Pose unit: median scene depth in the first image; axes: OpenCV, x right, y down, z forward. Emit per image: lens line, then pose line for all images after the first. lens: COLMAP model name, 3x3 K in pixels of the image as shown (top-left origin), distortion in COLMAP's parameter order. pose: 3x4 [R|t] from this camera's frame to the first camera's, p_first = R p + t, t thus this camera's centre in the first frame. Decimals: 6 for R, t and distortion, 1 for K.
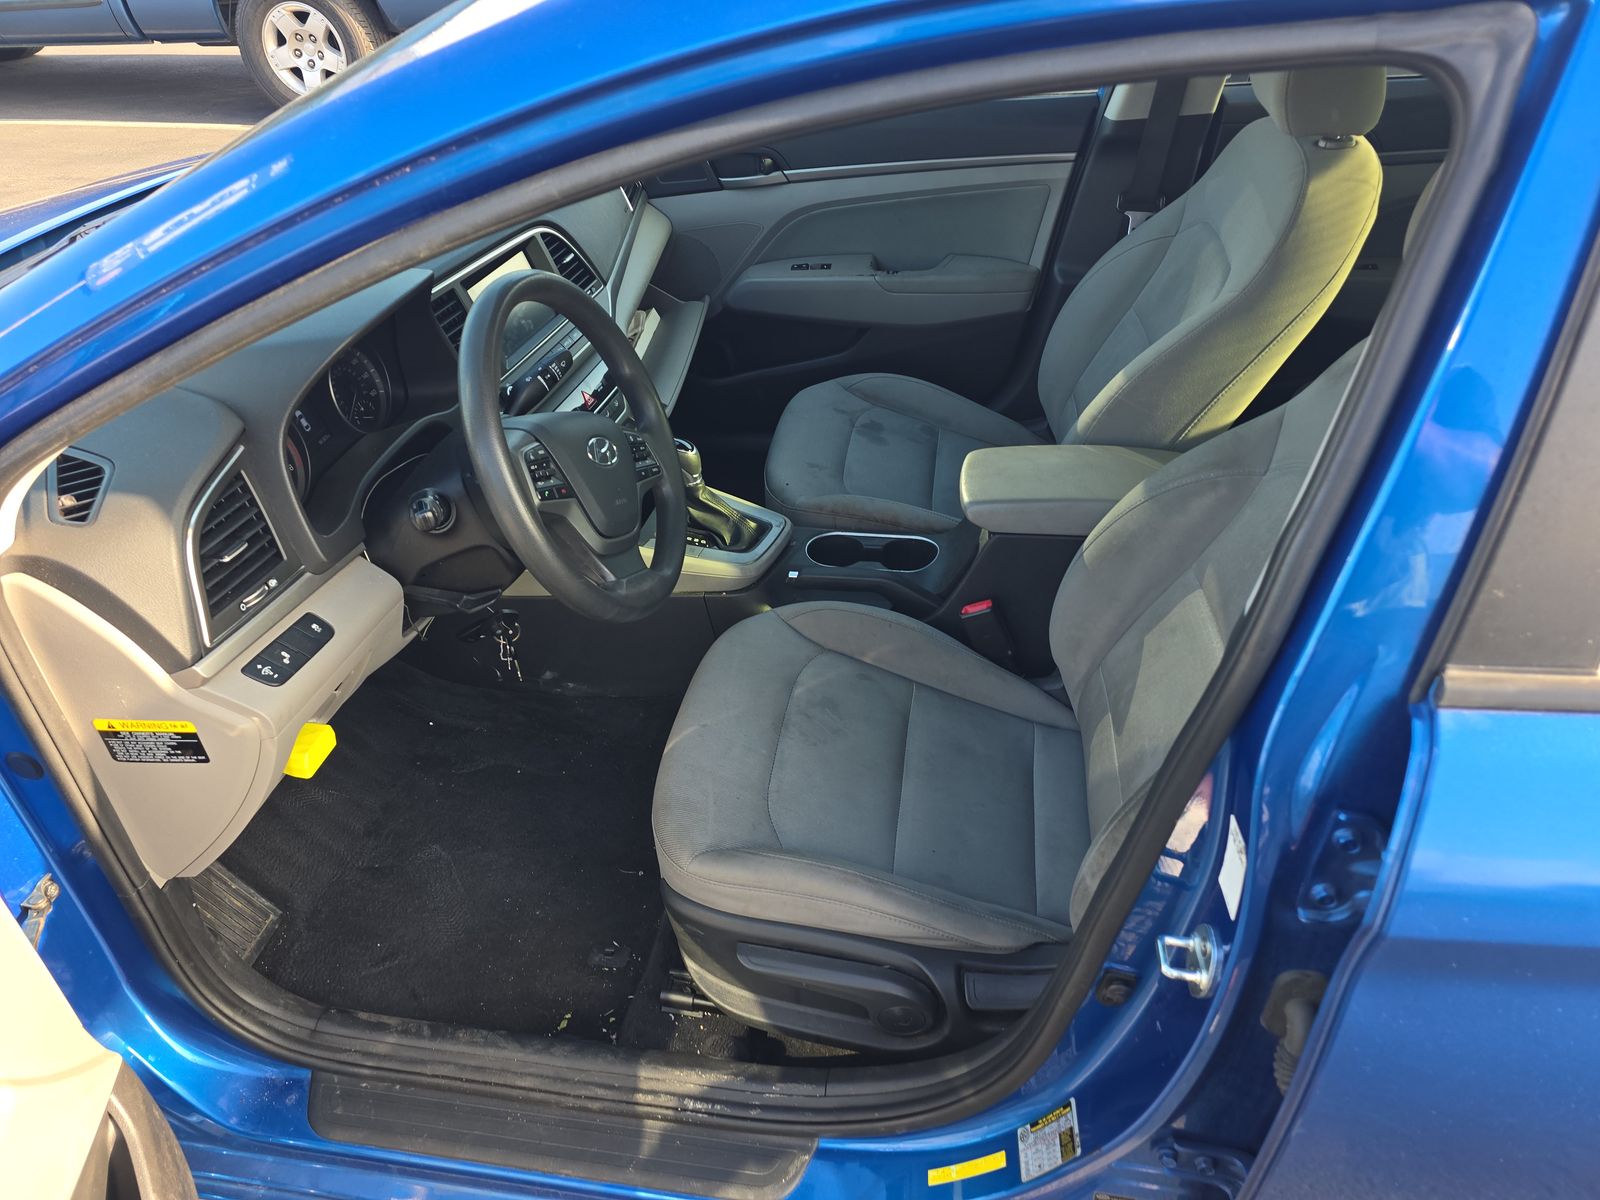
lens RADIAL K [[1070.4, 0, 799.2], [0, 1070.4, 594.7], [0, 0, 1]] dist [0.047890, -0.043262]
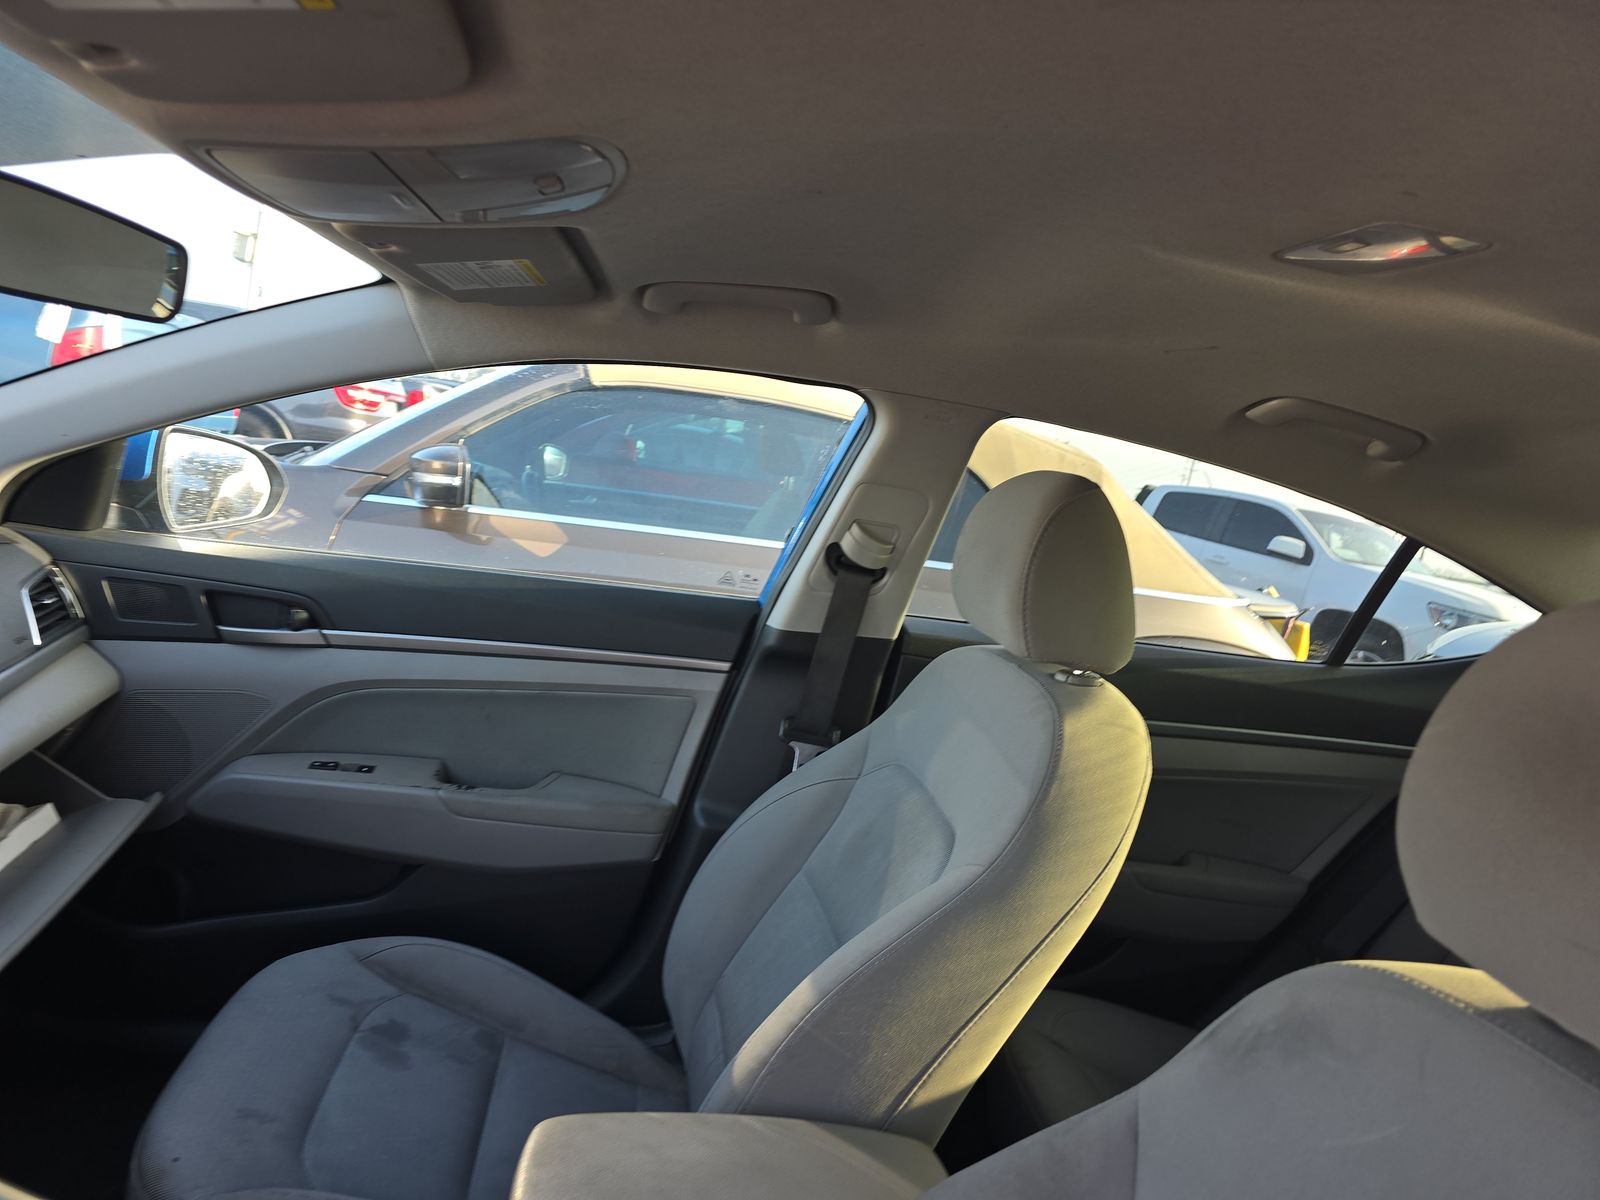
lens RADIAL K [[1070.4, 0, 799.2], [0, 1070.4, 594.7], [0, 0, 1]] dist [0.047890, -0.043262]
pose [[0.938911, 0.163741, 0.302713, 0.061756], [-0.001193, 0.881113, -0.472905, -0.088542], [-0.344158, 0.443654, 0.827482, 0.321310]]
